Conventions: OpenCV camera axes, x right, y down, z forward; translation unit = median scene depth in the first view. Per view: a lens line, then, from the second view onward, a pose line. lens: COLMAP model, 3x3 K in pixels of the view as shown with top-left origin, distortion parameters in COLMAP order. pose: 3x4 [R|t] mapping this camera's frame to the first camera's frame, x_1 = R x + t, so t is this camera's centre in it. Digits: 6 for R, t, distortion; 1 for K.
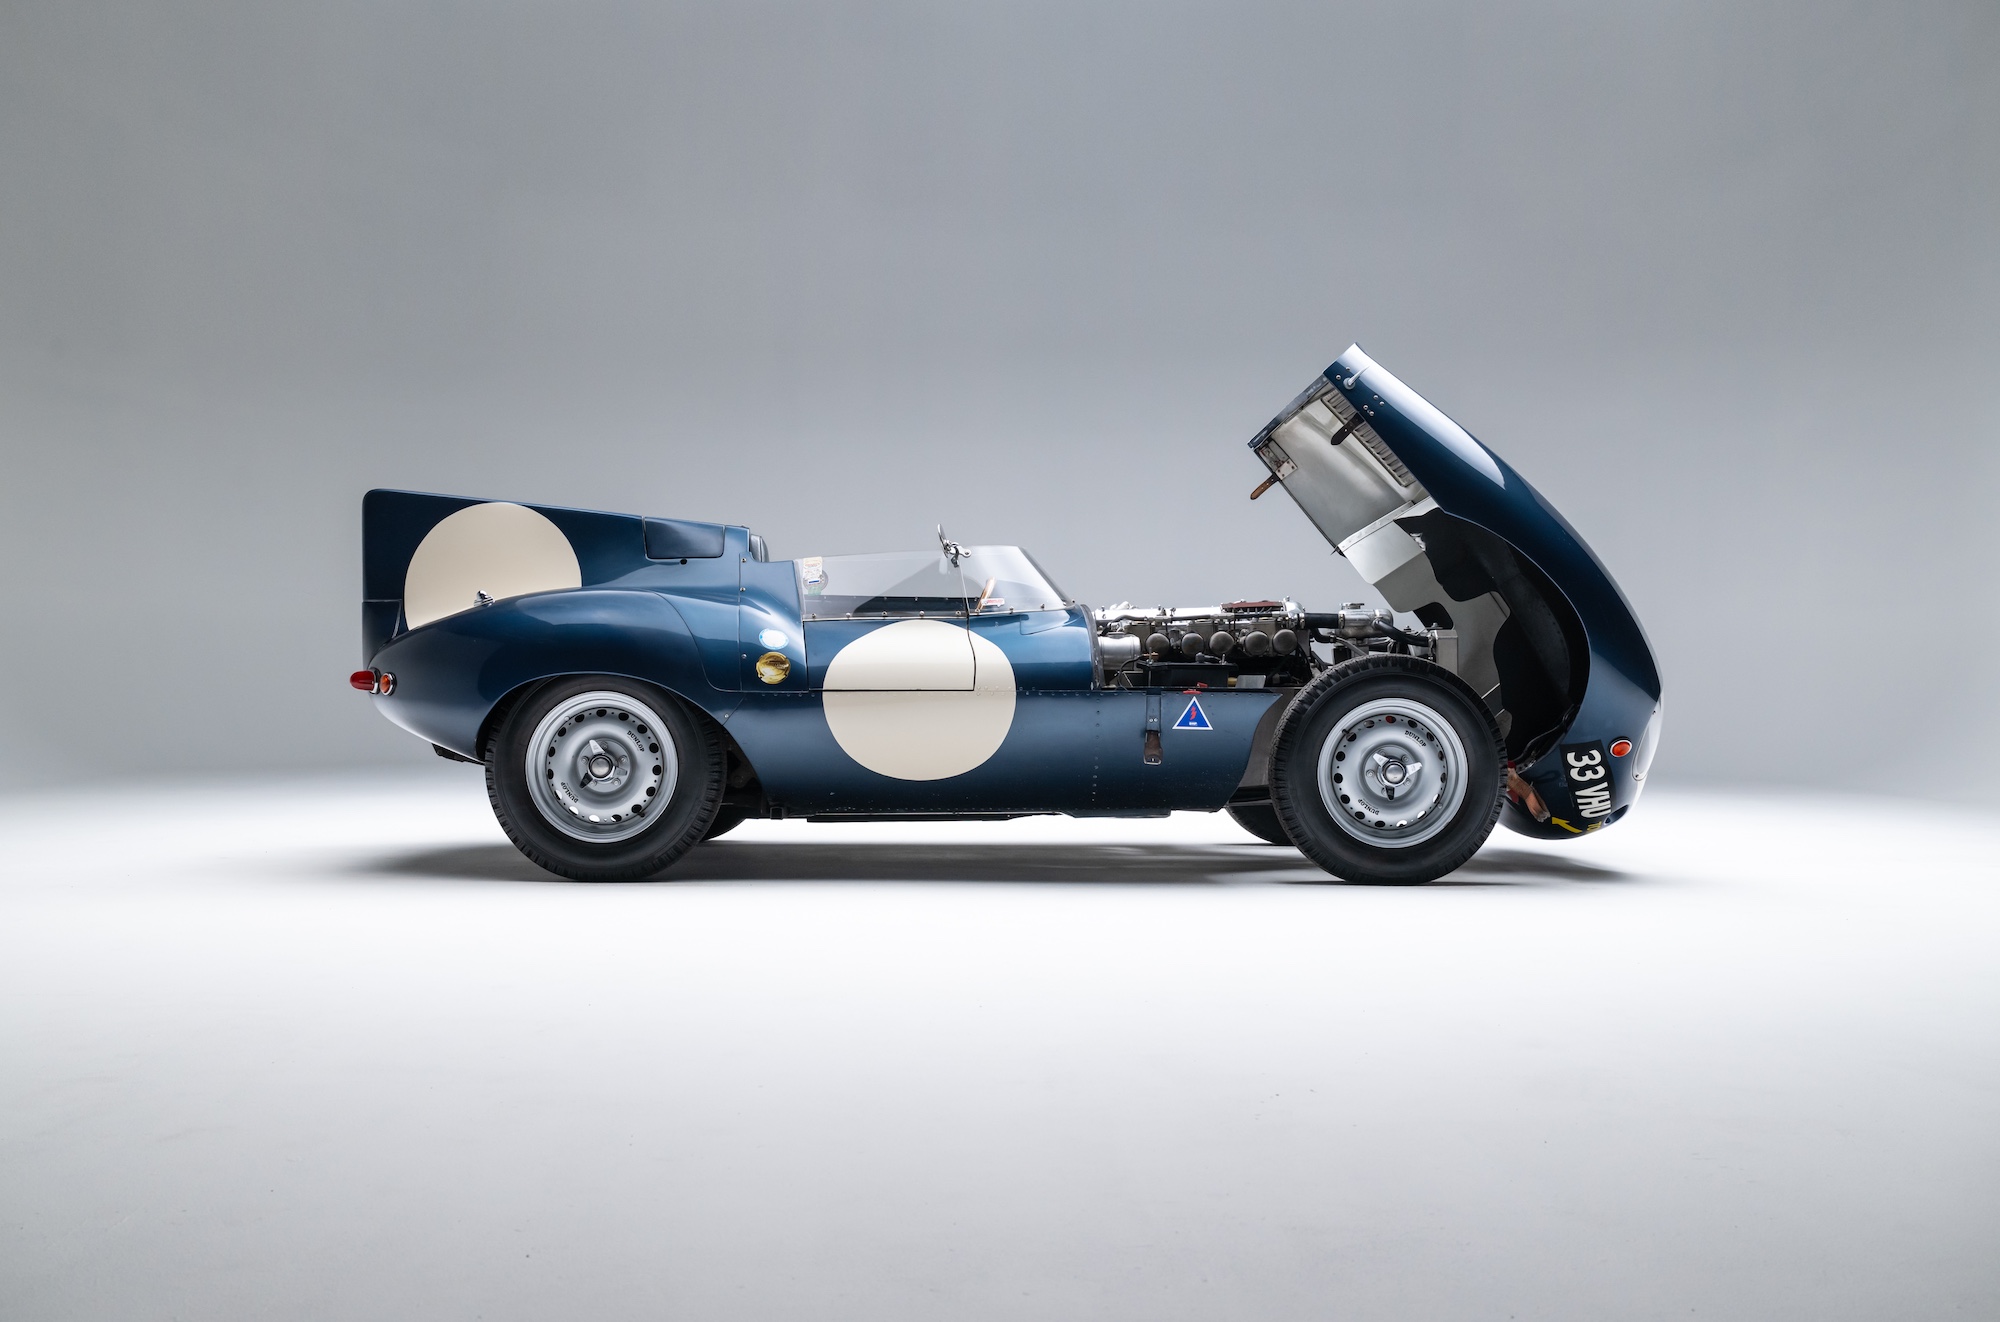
lens RADIAL K [[1770.9, 0, 942.6], [0, 1770.9, 584.8], [0, 0, 1]] dist [0.004691, 0.001871]
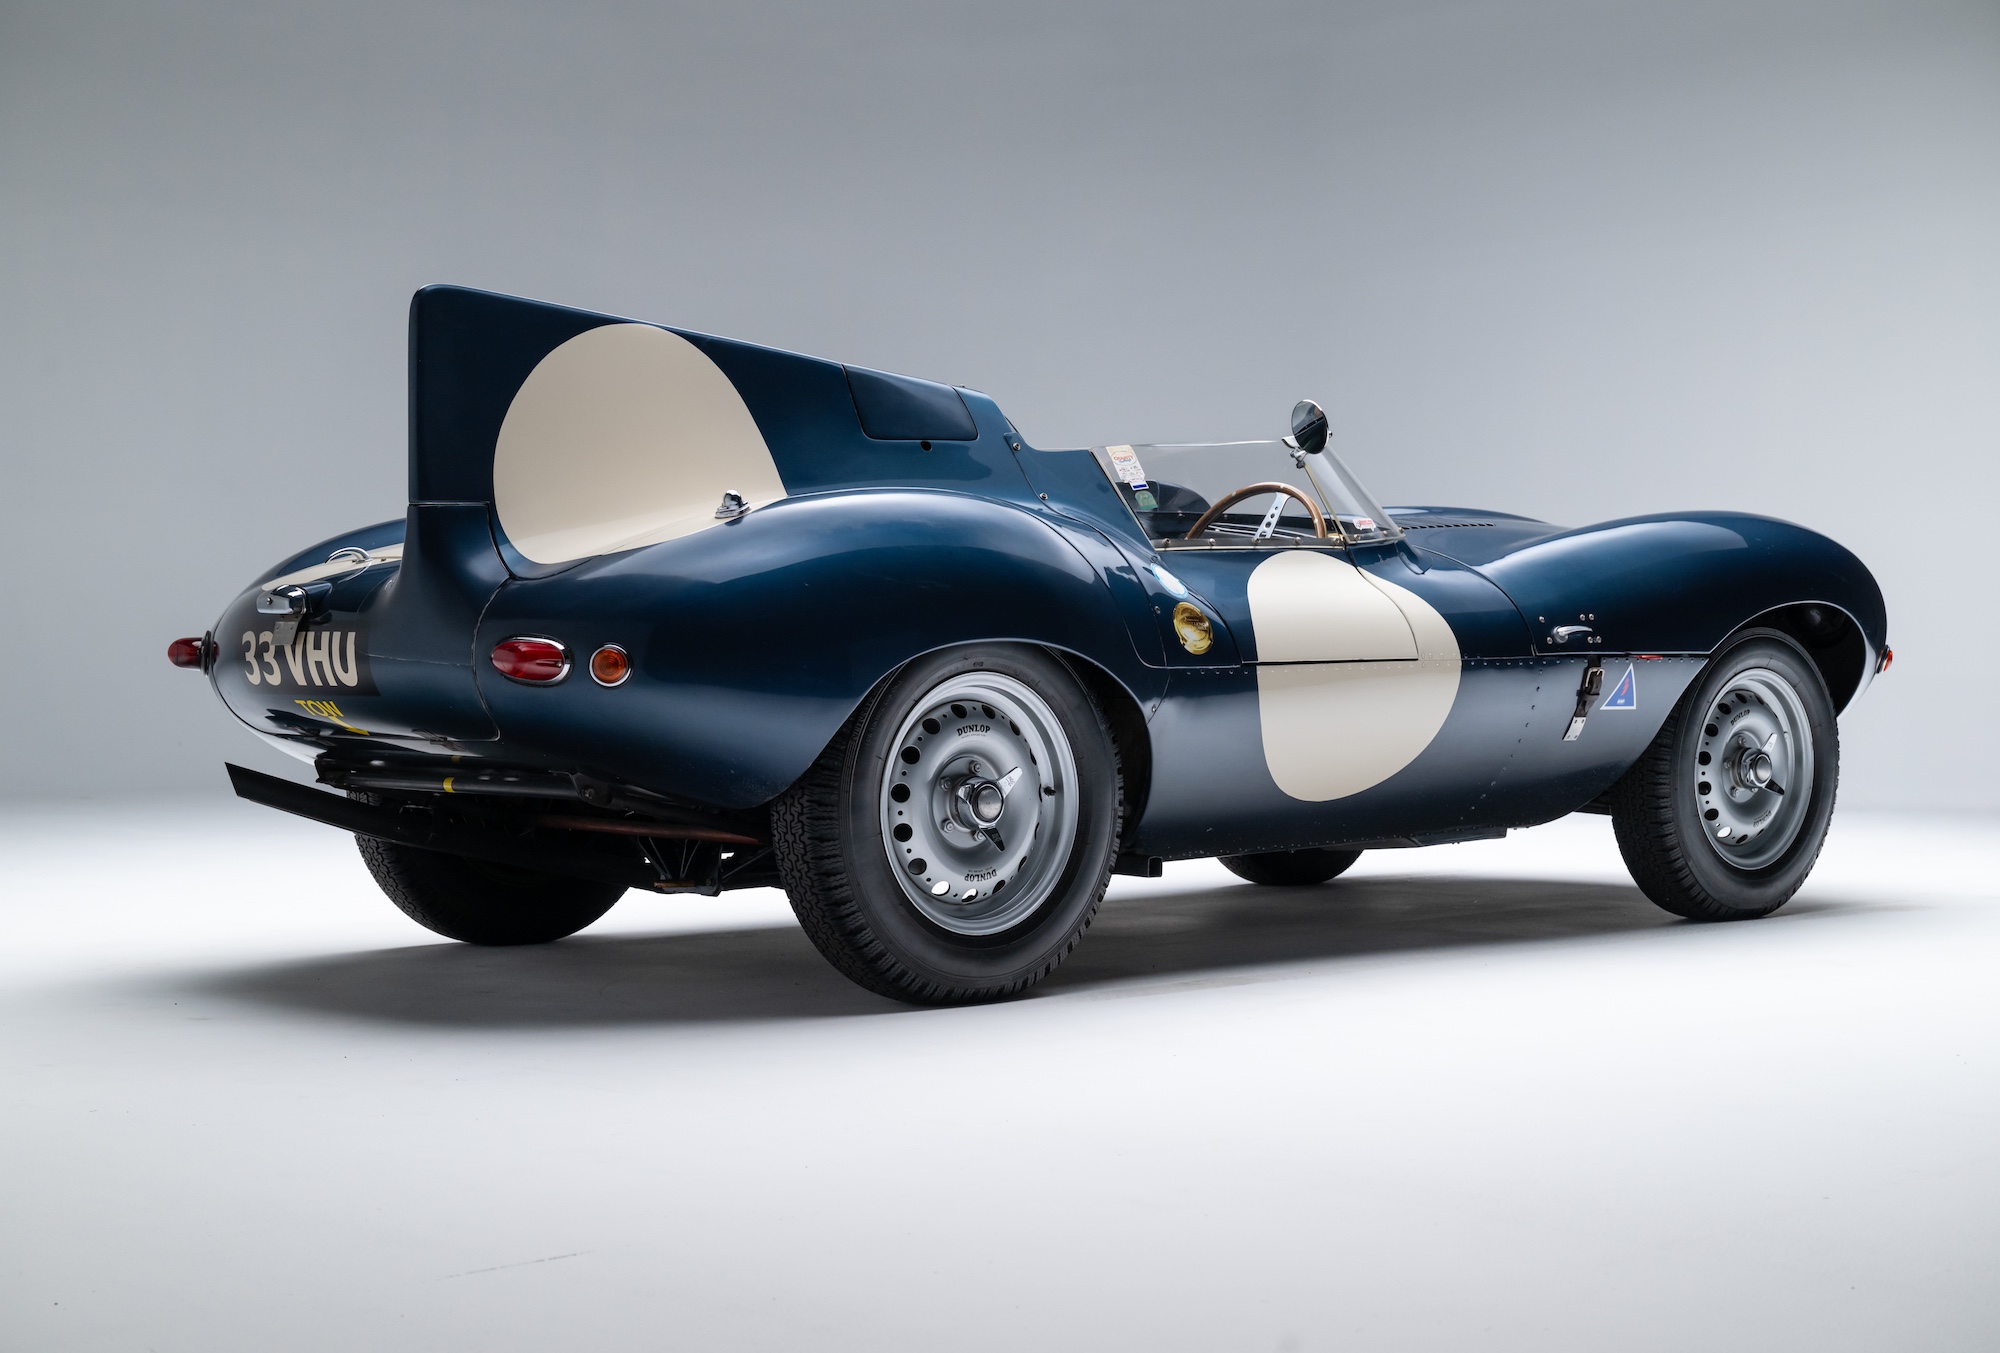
lens RADIAL K [[3031.3, 0, 1002.9], [0, 3031.3, 677.5], [0, 0, 1]] dist [-0.047269, 0.000000]
pose [[0.755118, -0.019621, 0.655295, -0.825637], [-0.024941, 0.997969, 0.058622, 0.003968], [-0.655114, -0.060611, 0.753095, 0.249821]]
